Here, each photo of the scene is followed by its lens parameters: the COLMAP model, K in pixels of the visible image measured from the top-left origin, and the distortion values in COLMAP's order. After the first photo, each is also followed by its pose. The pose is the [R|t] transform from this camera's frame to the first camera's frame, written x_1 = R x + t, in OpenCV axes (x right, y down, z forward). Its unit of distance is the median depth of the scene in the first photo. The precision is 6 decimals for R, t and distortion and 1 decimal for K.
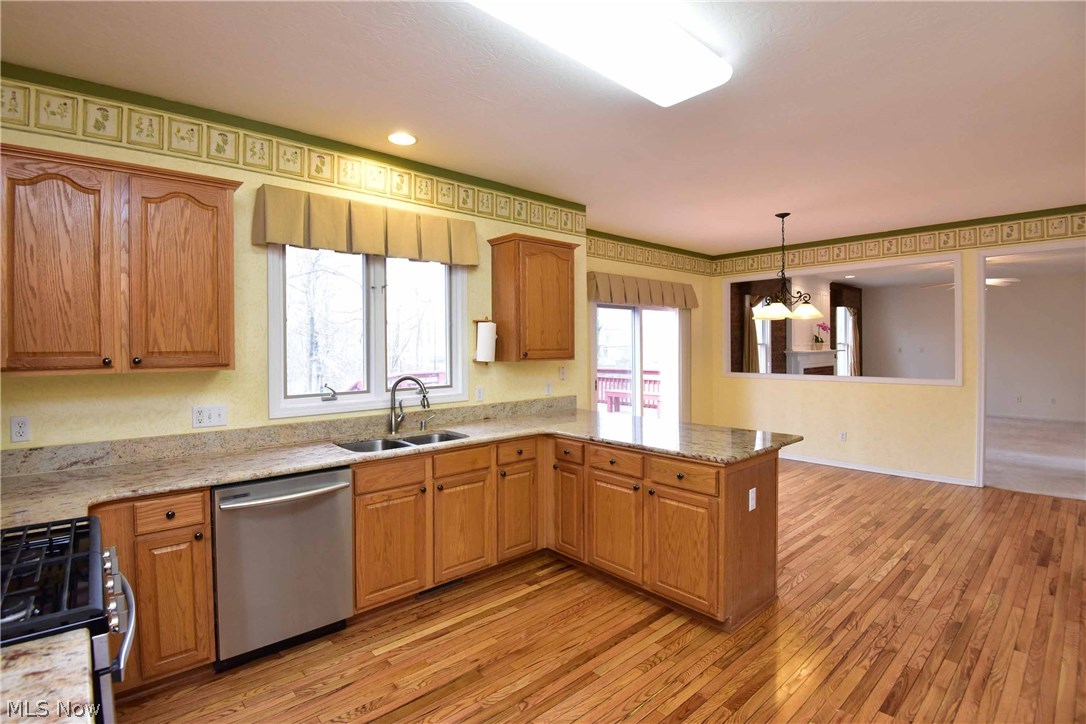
lens RADIAL K [[504.2, 0, 543.0], [0, 504.2, 362.0], [0, 0, 1]] dist [-0.035570, -0.000110]
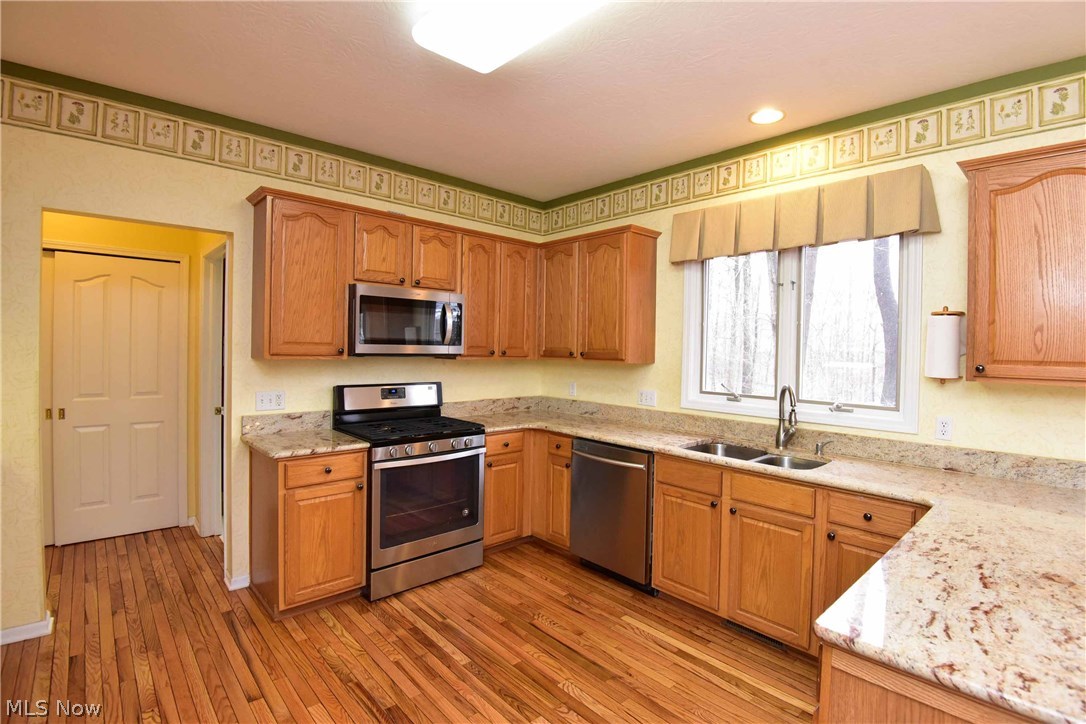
lens RADIAL K [[511.4, 0, 540.5], [0, 511.4, 358.9], [0, 0, 1]] dist [-0.021748, -0.000212]
pose [[0.009527, 0.035520, -0.999324, 0.642274], [-0.046574, 0.998300, 0.035040, -0.029181], [0.998869, 0.046208, 0.011165, 0.612881]]
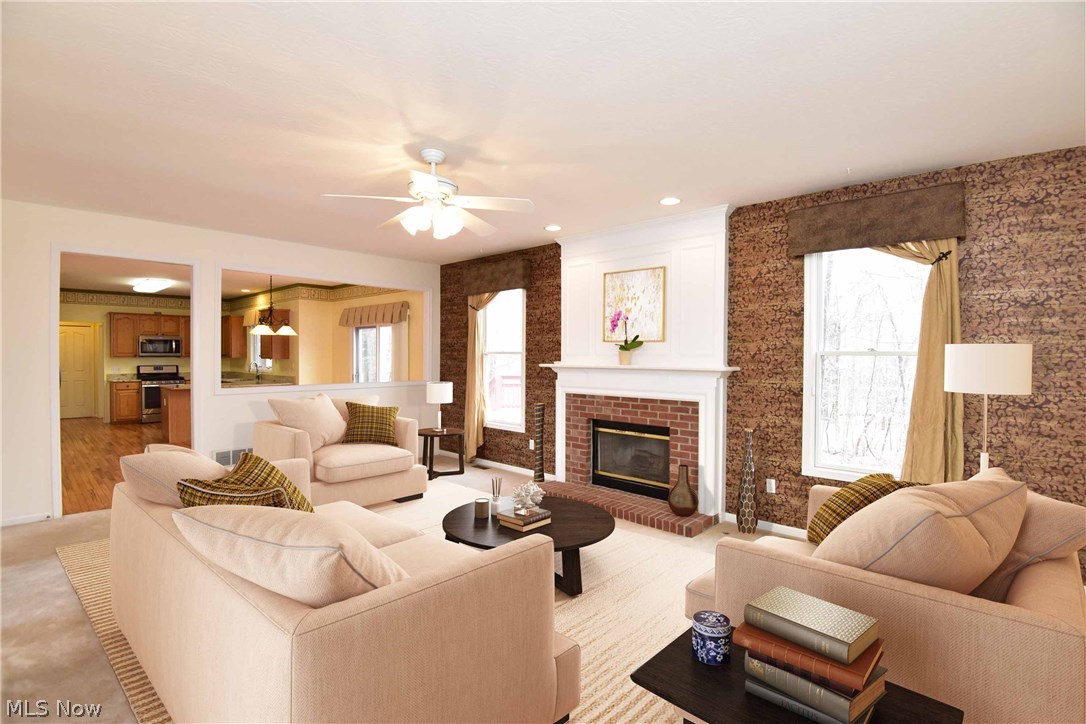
lens RADIAL K [[504.2, 0, 543.0], [0, 504.2, 362.0], [0, 0, 1]] dist [-0.035570, -0.000110]
pose [[0.118248, 0.019536, -0.992792, 2.968617], [-0.030525, 0.999405, 0.016031, -0.075646], [0.992515, 0.028409, 0.118774, 2.342078]]
